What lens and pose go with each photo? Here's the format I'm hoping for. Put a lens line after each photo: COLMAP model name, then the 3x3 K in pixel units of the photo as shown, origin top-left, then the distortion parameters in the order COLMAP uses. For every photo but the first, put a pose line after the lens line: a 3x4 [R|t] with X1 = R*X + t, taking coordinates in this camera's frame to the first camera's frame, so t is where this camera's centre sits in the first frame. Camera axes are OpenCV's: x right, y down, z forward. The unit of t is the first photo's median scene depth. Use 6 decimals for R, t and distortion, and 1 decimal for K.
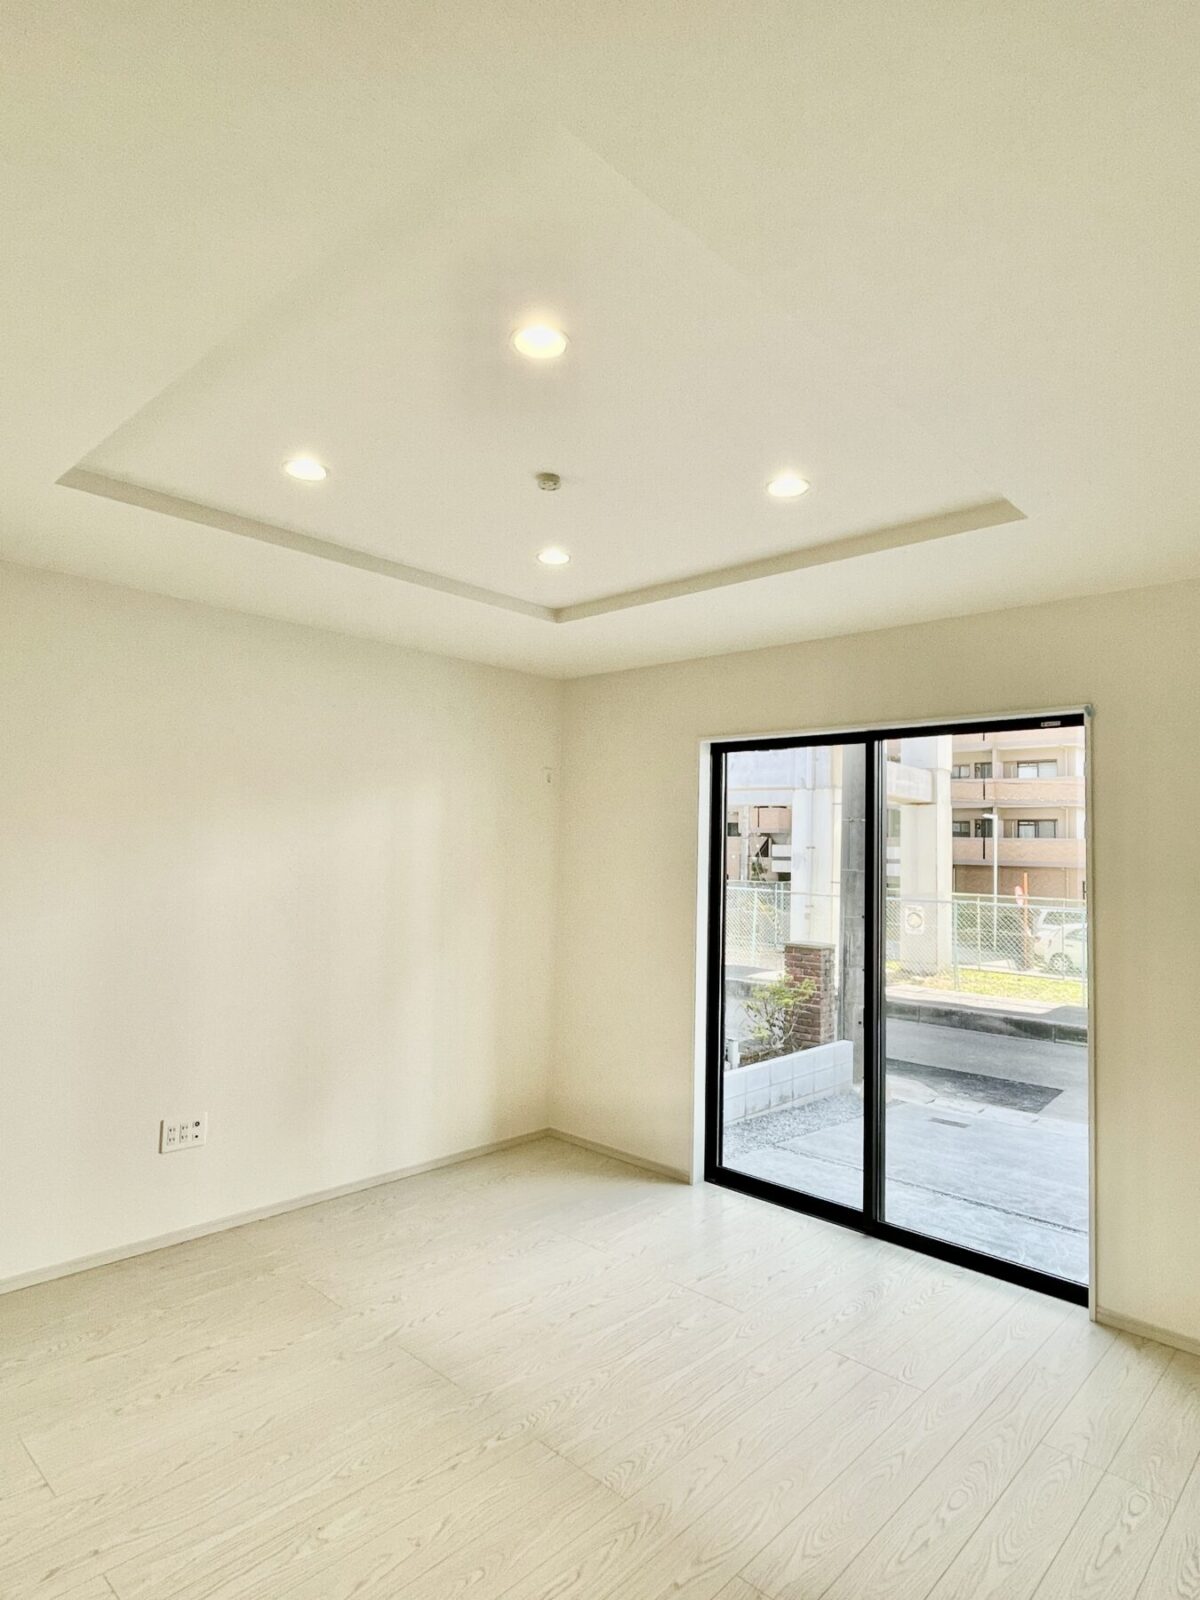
lens RADIAL K [[895.1, 0, 598.0], [0, 895.1, 804.0], [0, 0, 1]] dist [-0.001254, 0.001155]
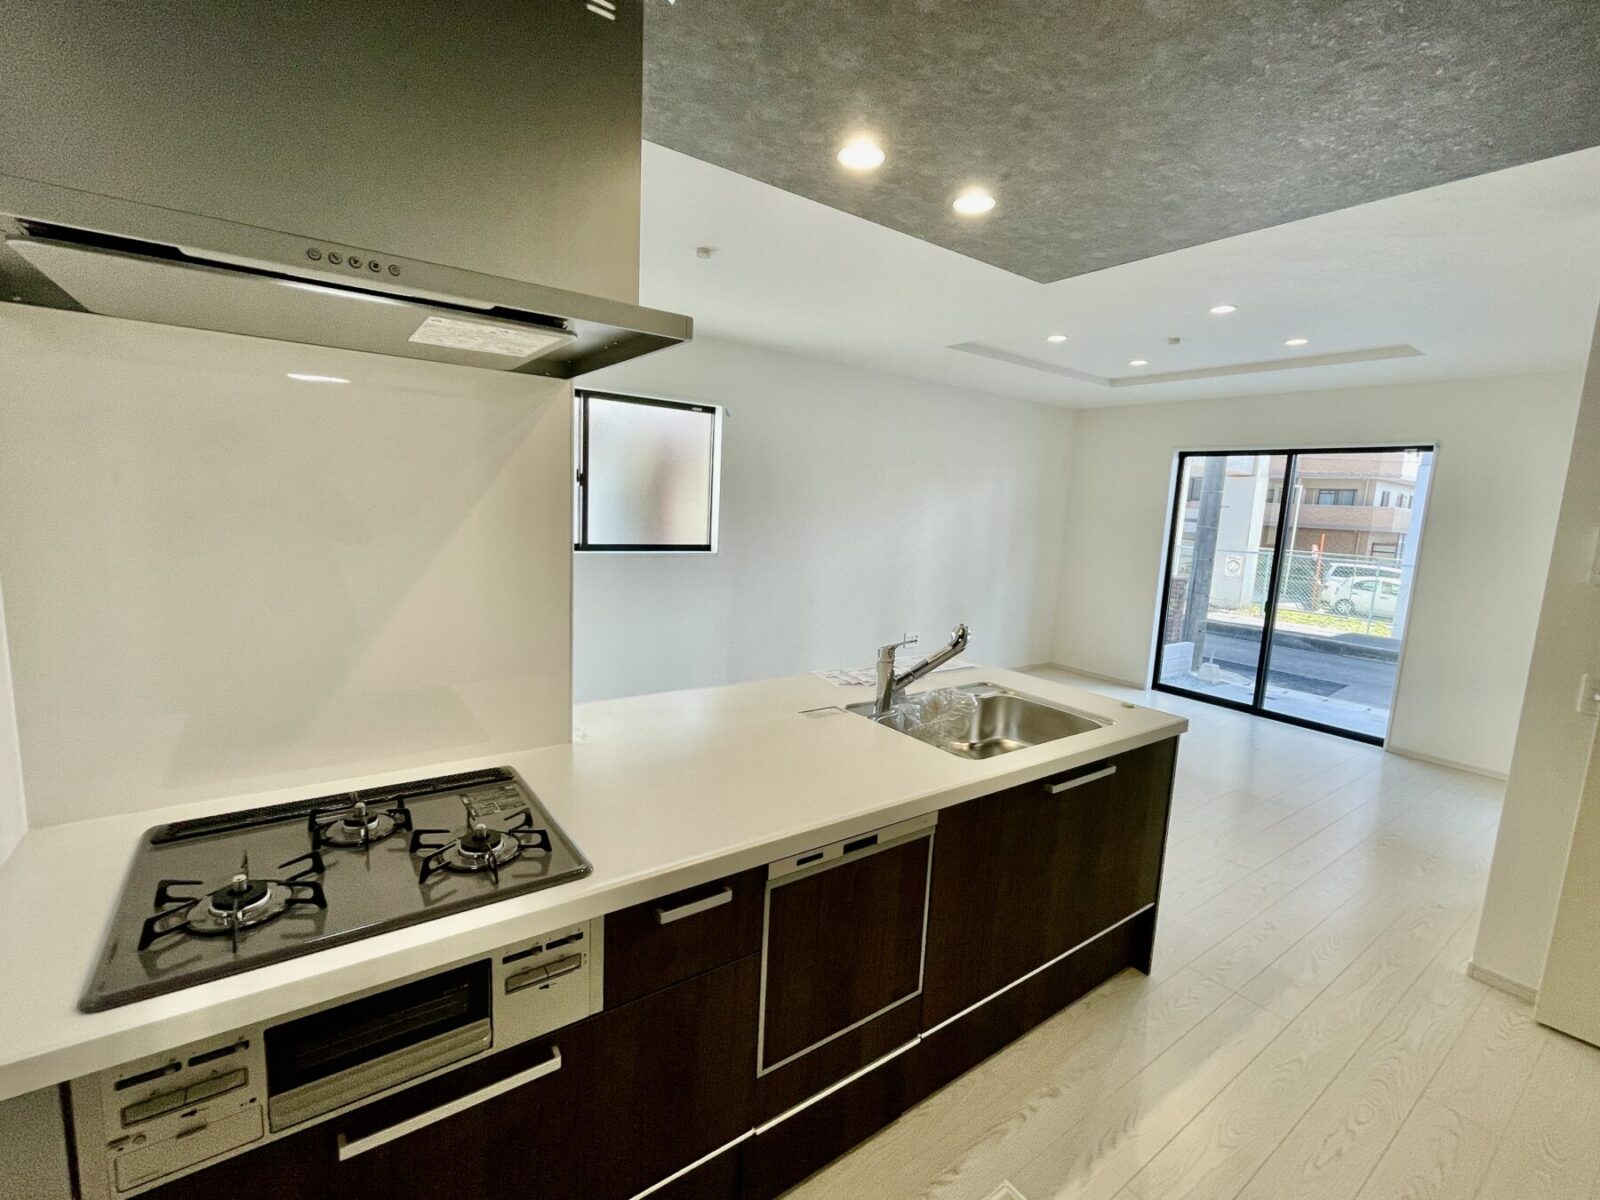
lens RADIAL K [[702.5, 0, 801.1], [0, 702.5, 594.5], [0, 0, 1]] dist [0.002745, 0.000417]
pose [[0.983270, 0.048564, -0.175563, -0.118675], [-0.016174, 0.983275, 0.181409, -0.010130], [0.181437, -0.175534, 0.967610, -0.176026]]
